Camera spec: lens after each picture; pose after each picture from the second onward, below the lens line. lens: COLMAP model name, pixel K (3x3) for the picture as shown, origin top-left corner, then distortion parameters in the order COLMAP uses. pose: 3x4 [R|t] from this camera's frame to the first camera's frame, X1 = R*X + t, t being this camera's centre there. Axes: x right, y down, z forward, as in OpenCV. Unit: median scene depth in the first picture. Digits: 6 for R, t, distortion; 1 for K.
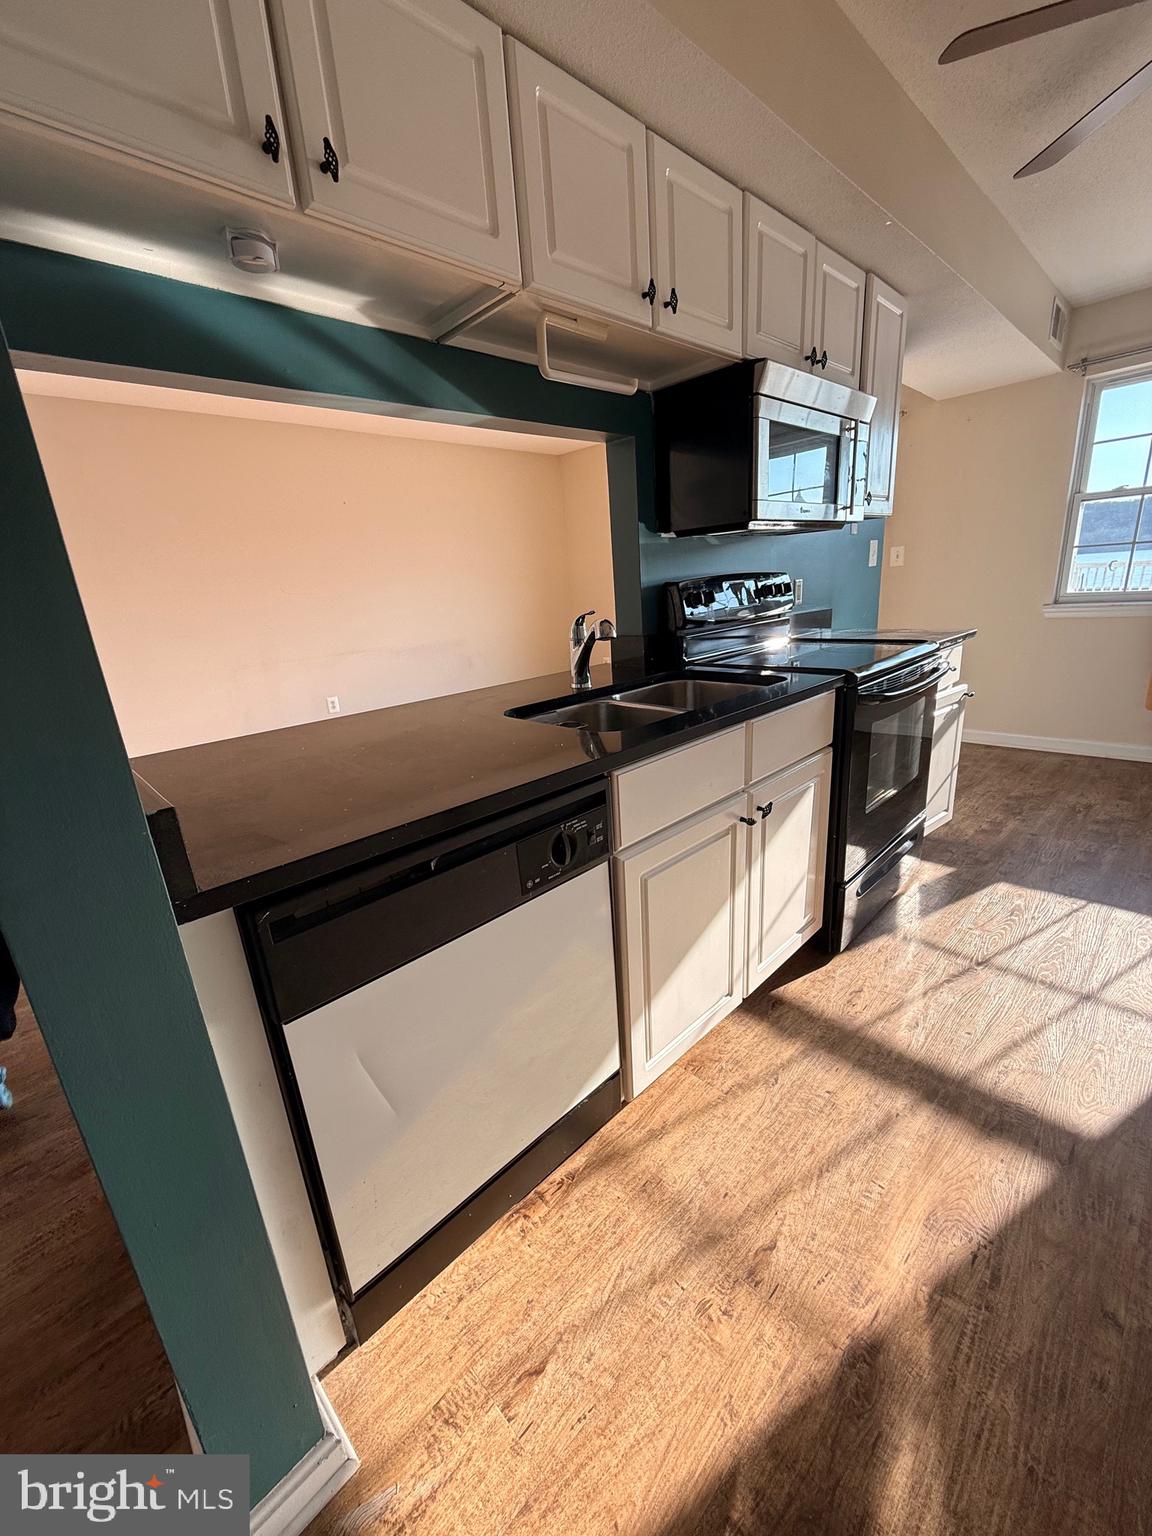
lens RADIAL K [[610.3, 0, 575.7], [0, 610.3, 770.4], [0, 0, 1]] dist [-0.001108, 0.000552]
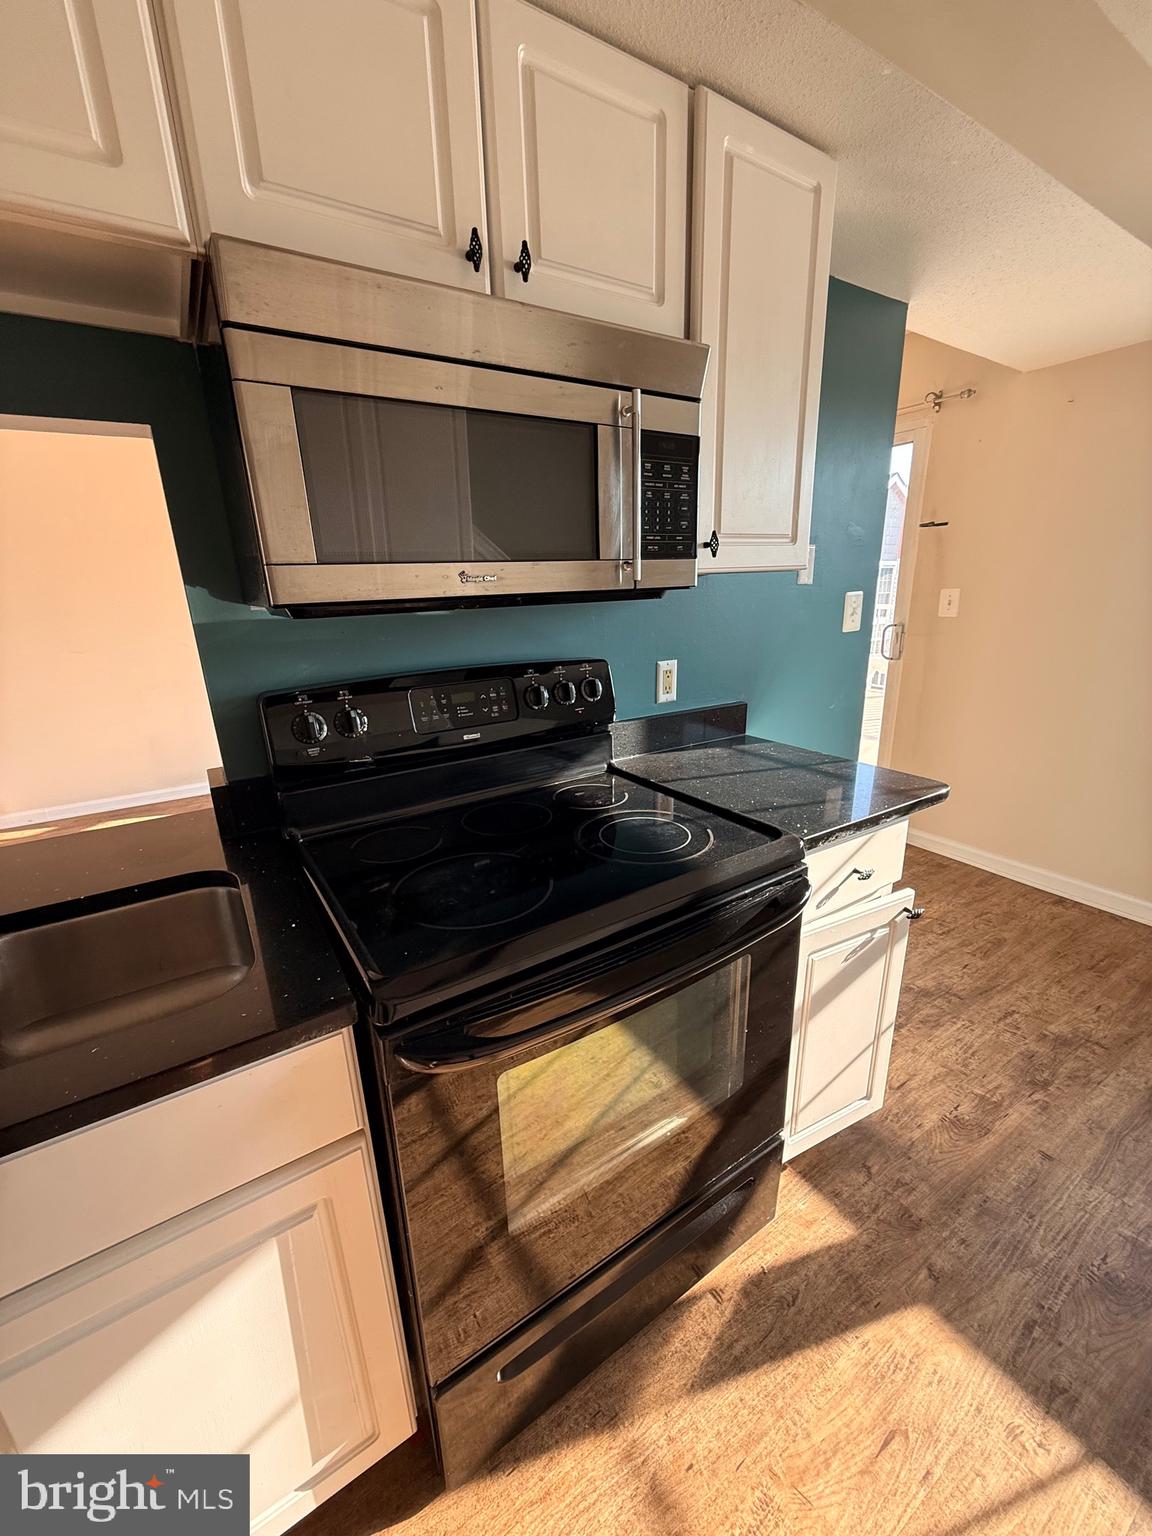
lens RADIAL K [[610.3, 0, 575.7], [0, 610.3, 770.4], [0, 0, 1]] dist [-0.001108, 0.000552]
pose [[0.978767, 0.100245, -0.178790, 0.793728], [-0.098487, 0.994963, 0.018706, -0.414150], [0.179765, -0.000700, 0.983709, 0.766428]]
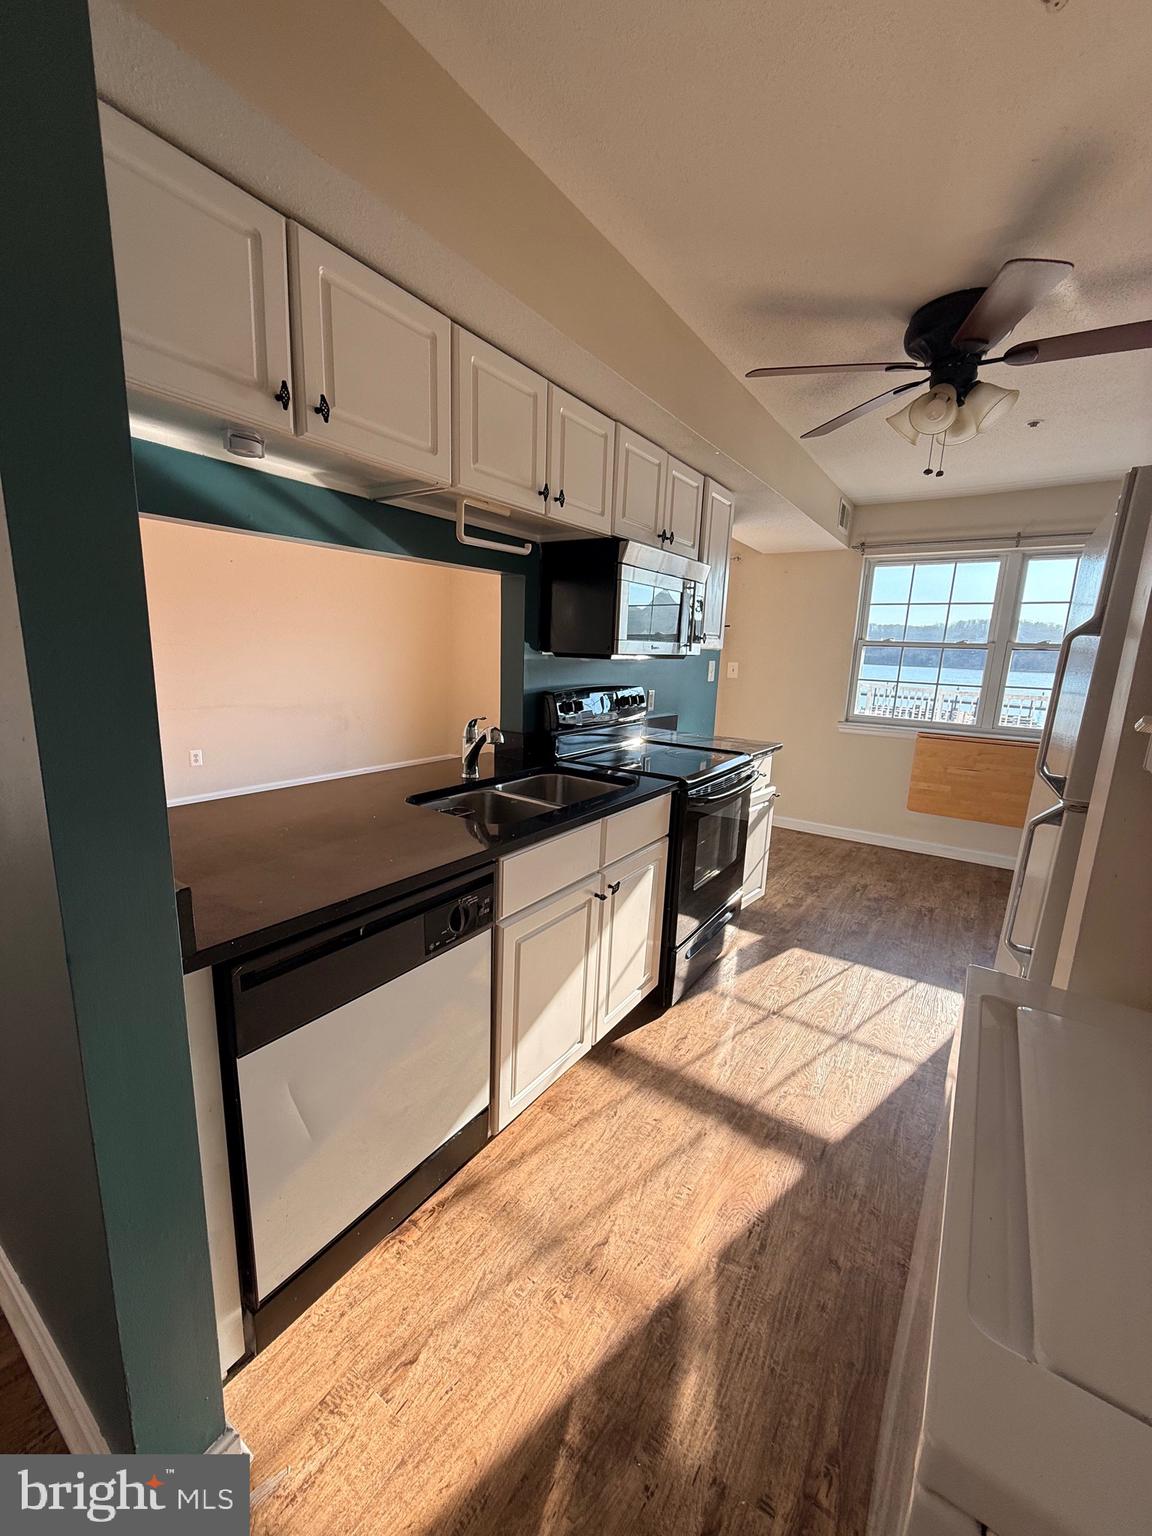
lens RADIAL K [[608.6, 0, 575.1], [0, 608.6, 771.7], [0, 0, 1]] dist [-0.000804, 0.000186]
pose [[0.974923, 0.064502, 0.212990, -0.055547], [-0.042908, 0.993599, -0.104497, -0.041062], [-0.218367, 0.092737, 0.971450, -0.241568]]
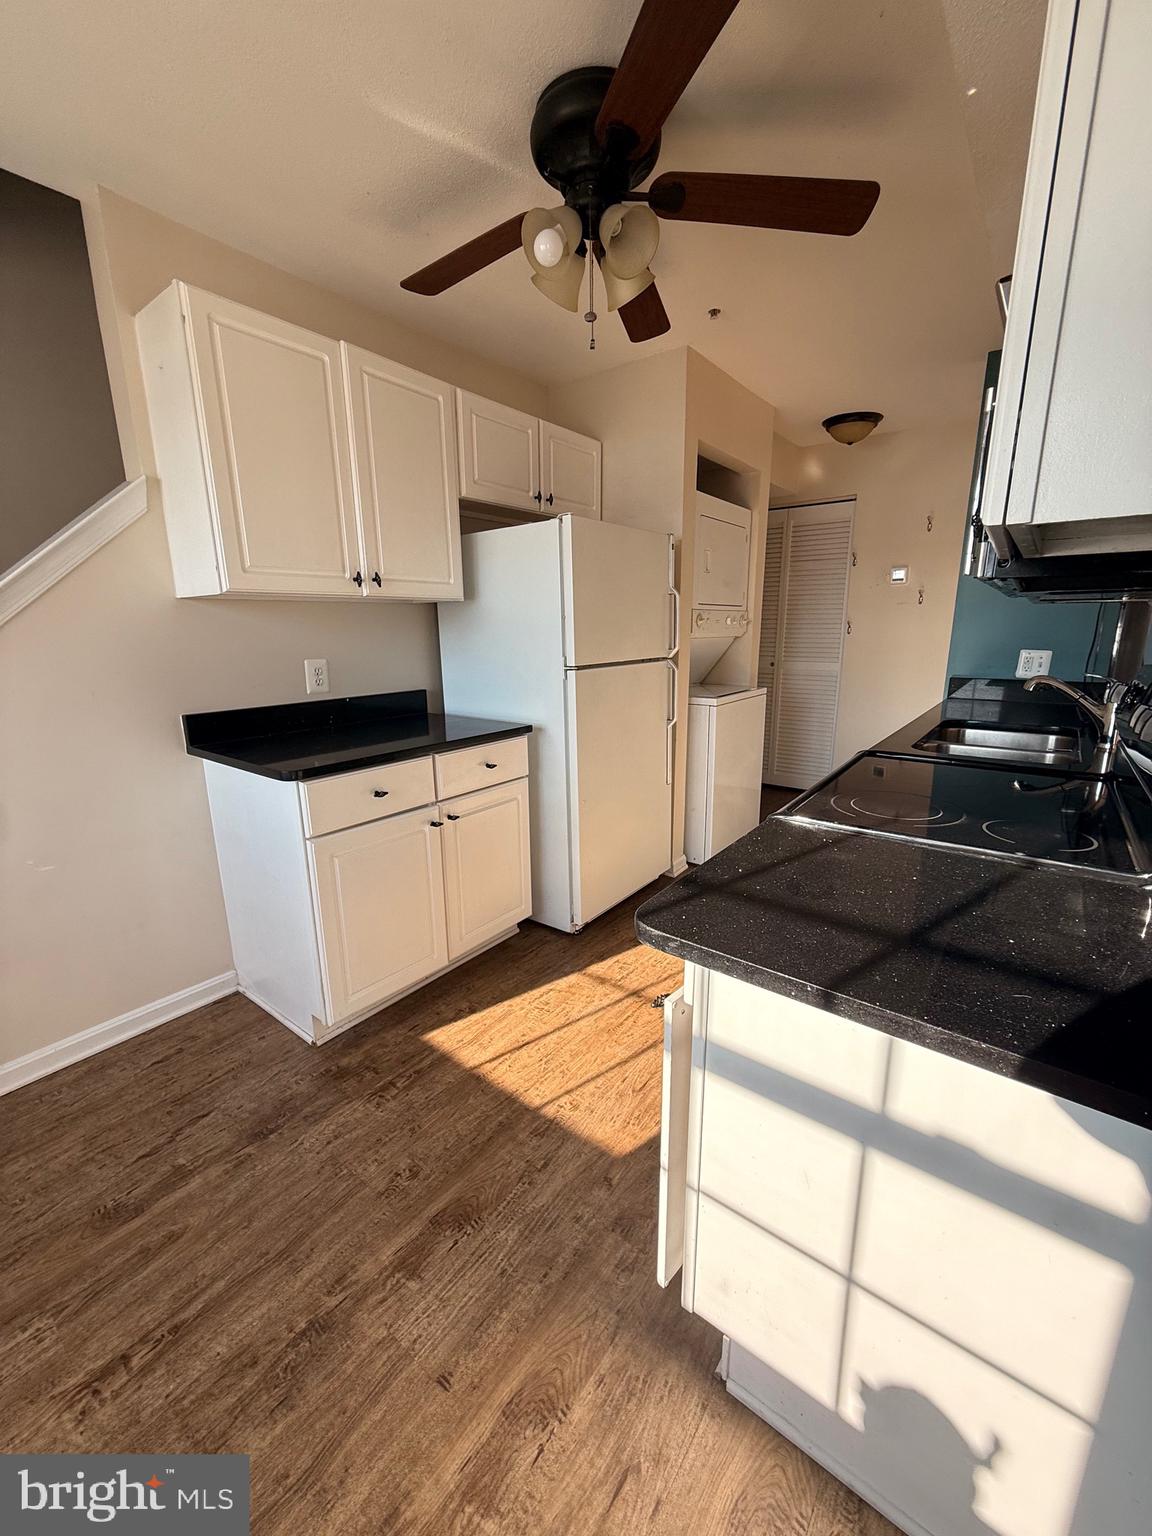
lens RADIAL K [[610.3, 0, 575.7], [0, 610.3, 770.4], [0, 0, 1]] dist [-0.001108, 0.000552]
pose [[-0.986488, 0.111816, -0.119743, 1.329501], [0.035373, 0.859013, 0.510729, -0.857947], [0.159968, 0.499593, -0.851362, 2.289119]]
